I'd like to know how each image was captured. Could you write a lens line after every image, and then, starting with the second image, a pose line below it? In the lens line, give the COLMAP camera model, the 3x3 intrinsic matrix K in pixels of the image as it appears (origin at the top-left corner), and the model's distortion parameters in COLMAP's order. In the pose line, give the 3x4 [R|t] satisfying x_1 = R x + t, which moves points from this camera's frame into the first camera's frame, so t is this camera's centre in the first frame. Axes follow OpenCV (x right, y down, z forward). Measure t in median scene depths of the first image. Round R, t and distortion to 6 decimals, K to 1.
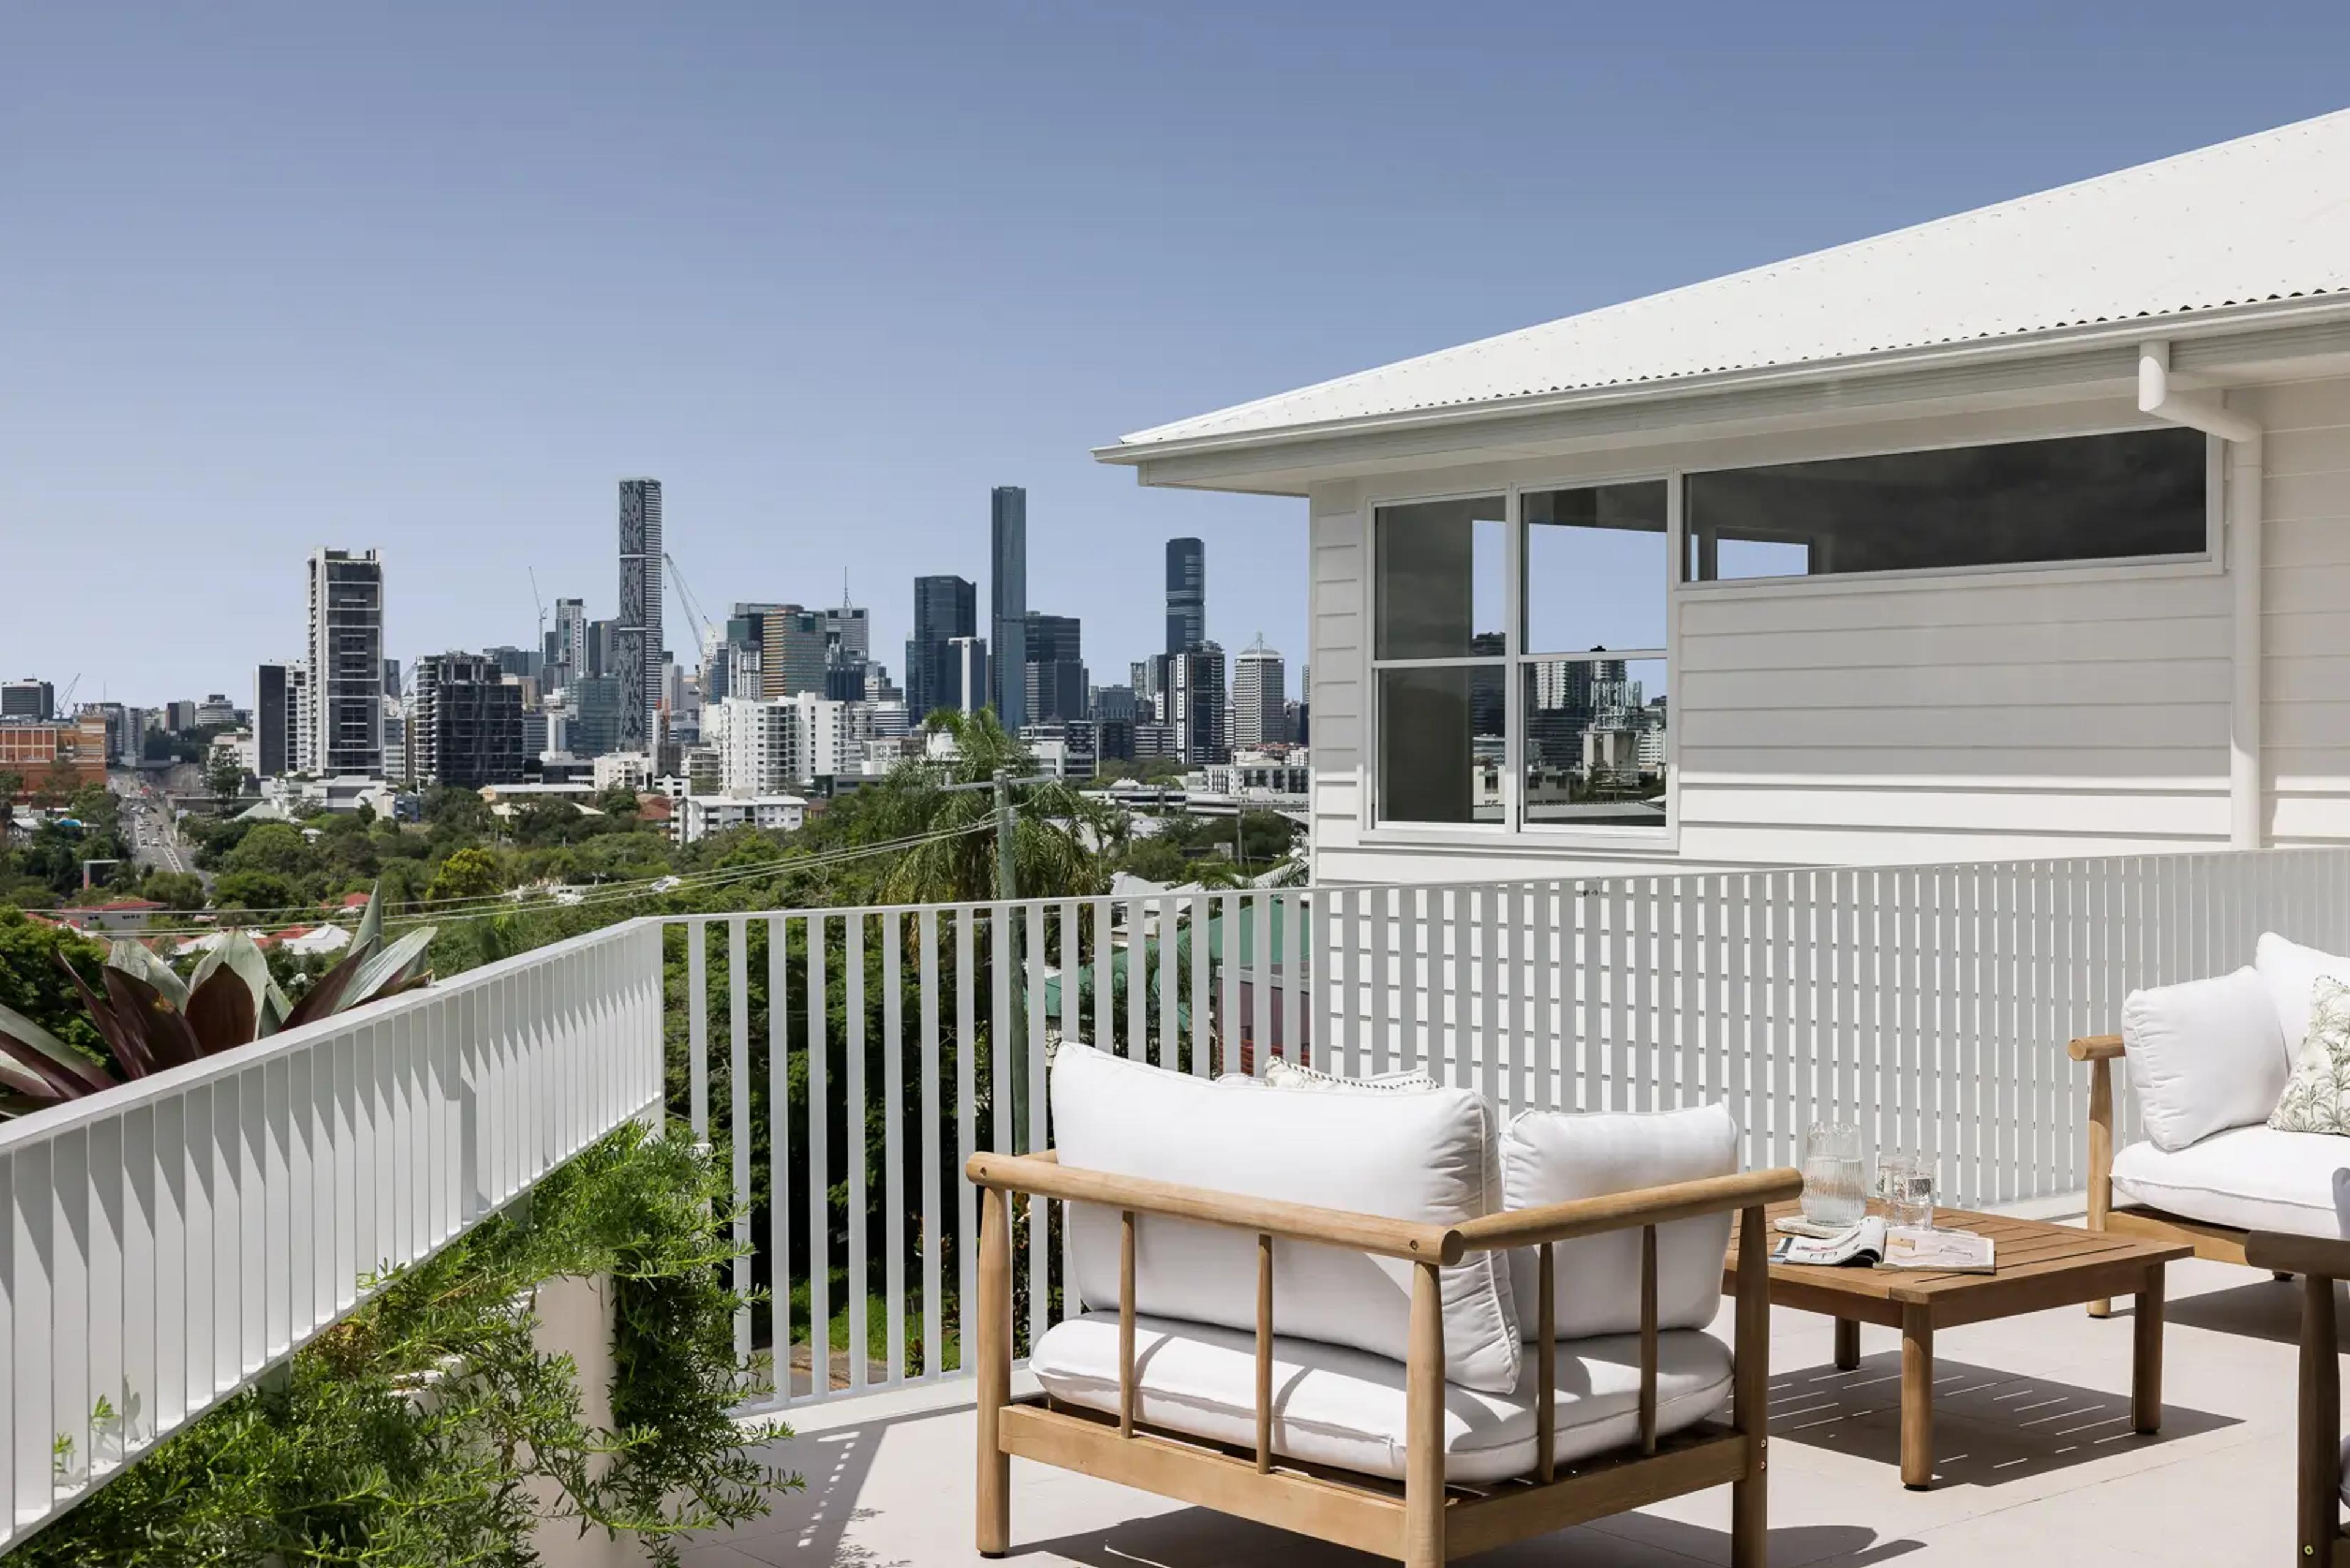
lens RADIAL K [[2002.6, 0, 1171.2], [0, 2002.6, 813.6], [0, 0, 1]] dist [0.014766, -0.010885]
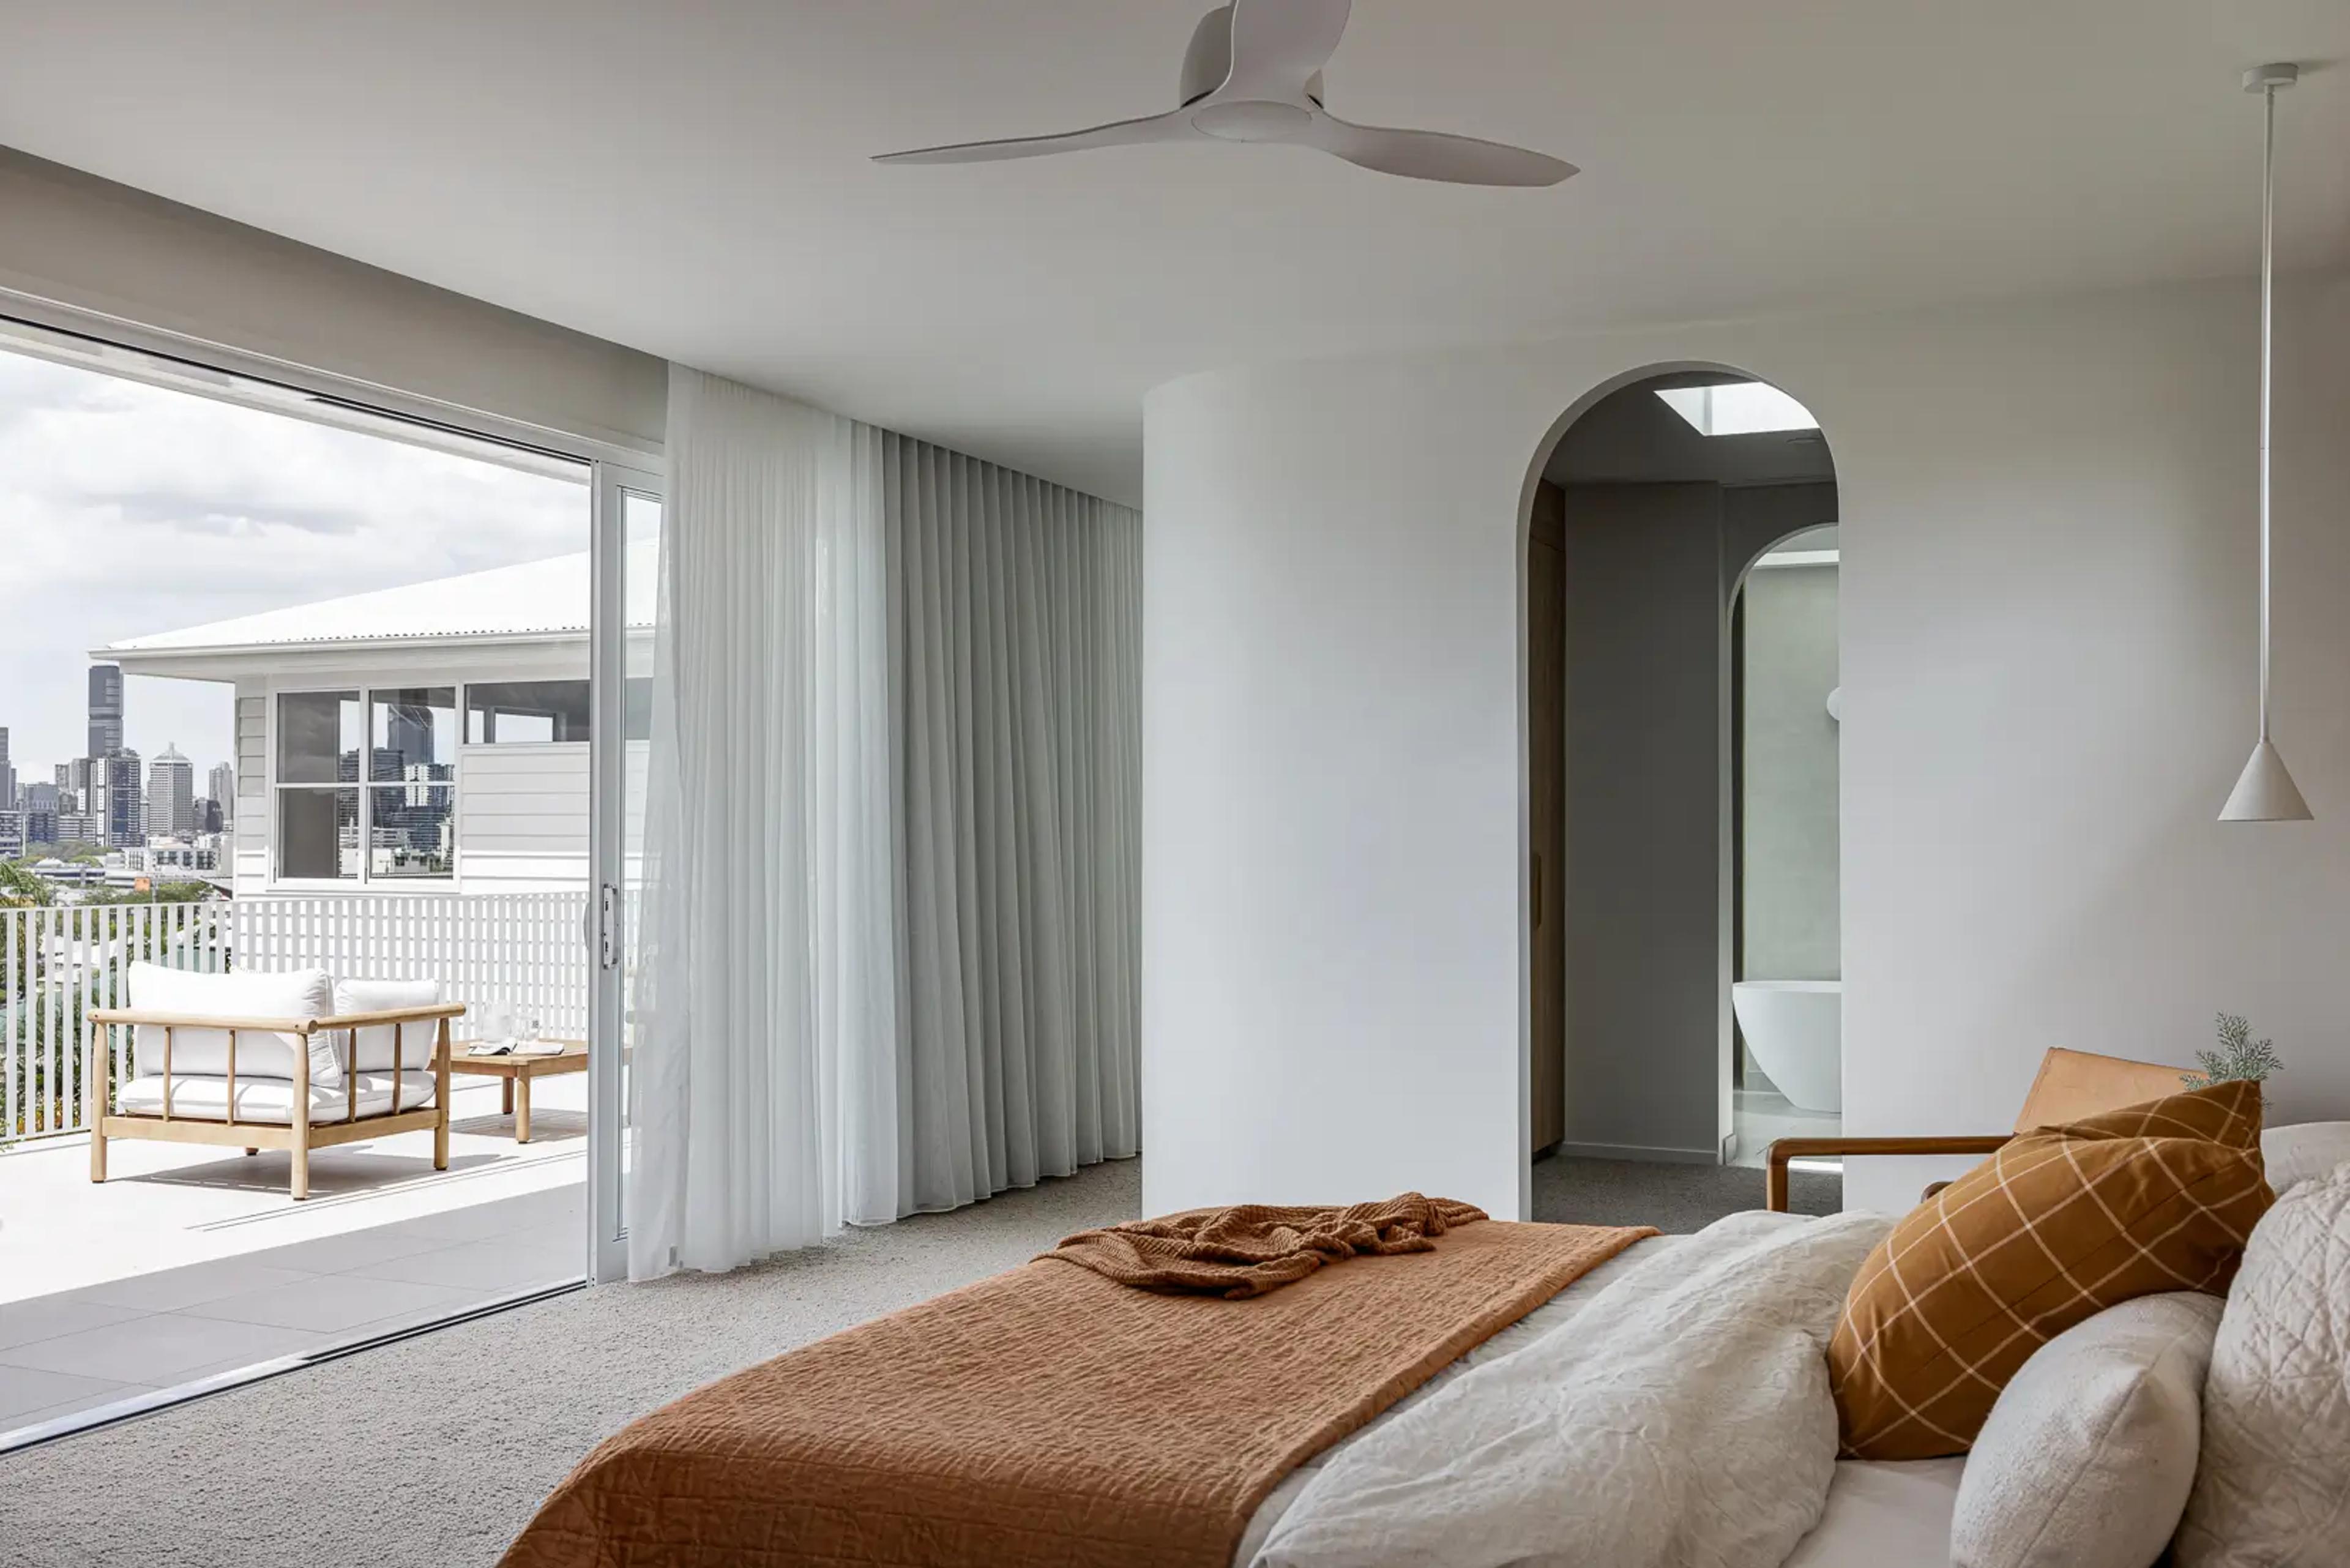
lens RADIAL K [[2002.6, 0, 1171.2], [0, 2002.6, 813.6], [0, 0, 1]] dist [0.014766, -0.010885]
pose [[0.864680, 0.011505, 0.502191, -0.094658], [0.010568, 0.999100, -0.041085, 0.026209], [-0.502211, 0.040833, 0.863780, -0.827955]]
